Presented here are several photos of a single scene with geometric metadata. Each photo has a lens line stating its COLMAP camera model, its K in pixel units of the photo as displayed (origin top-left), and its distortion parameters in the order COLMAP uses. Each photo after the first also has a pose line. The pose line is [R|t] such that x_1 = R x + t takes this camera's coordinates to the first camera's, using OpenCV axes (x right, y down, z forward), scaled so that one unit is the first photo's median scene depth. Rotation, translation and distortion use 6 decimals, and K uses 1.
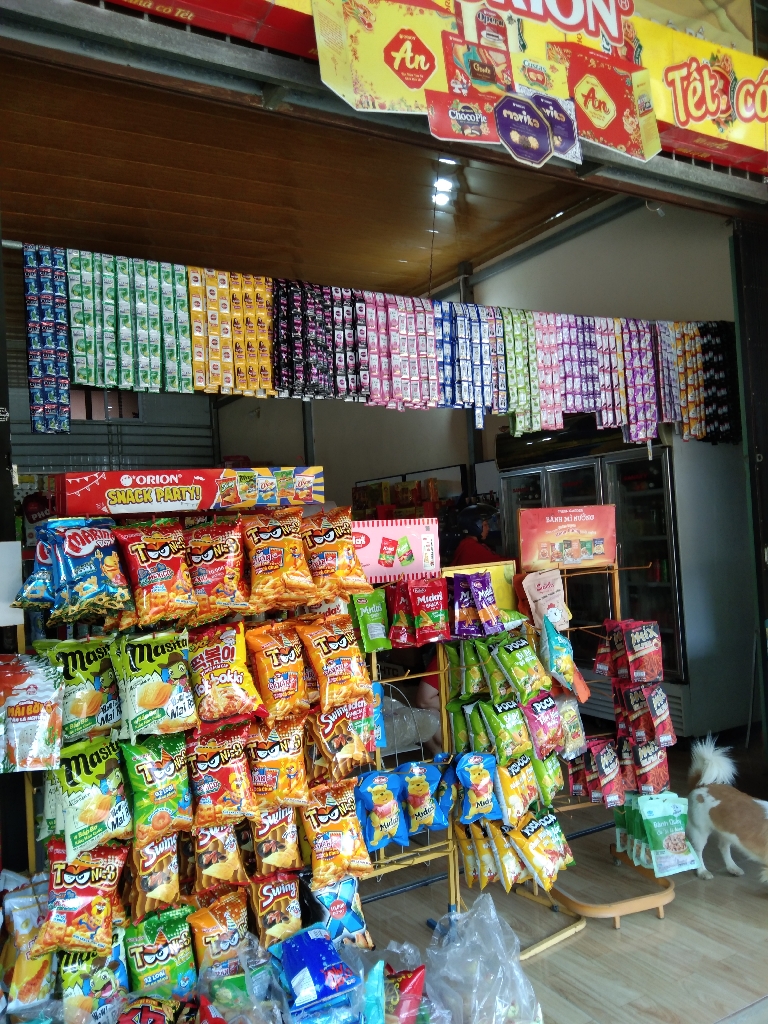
lens RADIAL K [[789.6, 0, 384.0], [0, 789.6, 512.0], [0, 0, 1]] dist [-0.001088, -0.075953]
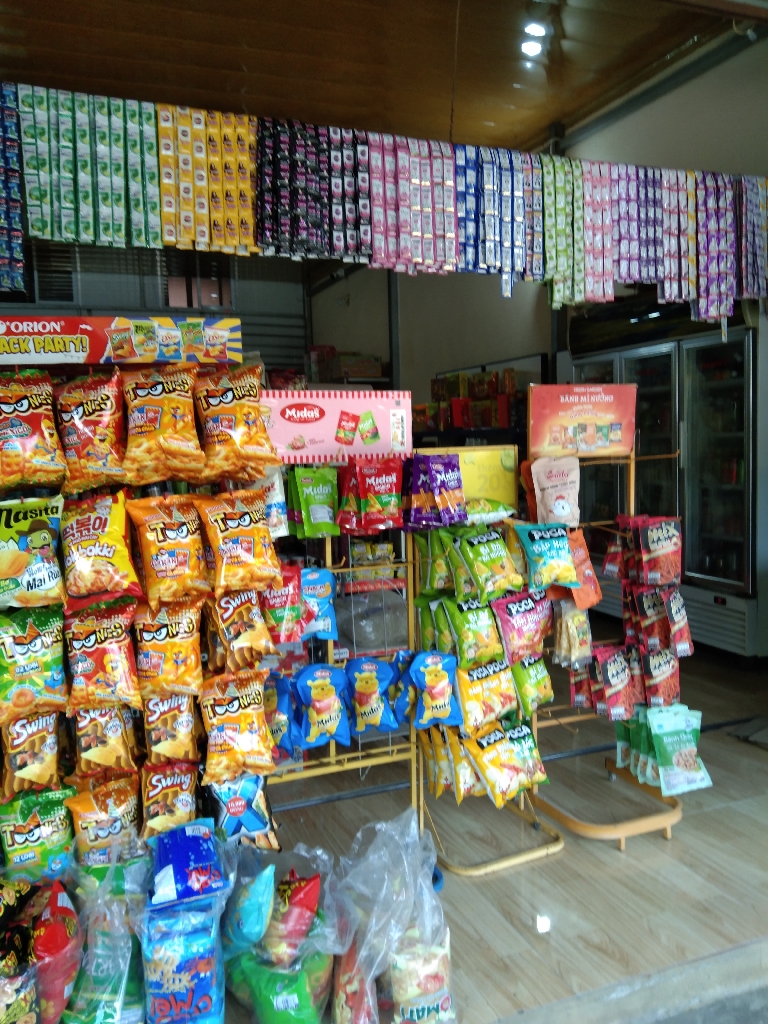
lens RADIAL K [[804.1, 0, 384.0], [0, 804.1, 512.0], [0, 0, 1]] dist [-0.002422, -0.084565]
pose [[0.989649, 0.042872, -0.136957, 0.160093], [-0.025156, 0.991383, 0.128558, 0.026763], [0.141289, -0.123782, 0.982199, 0.100530]]
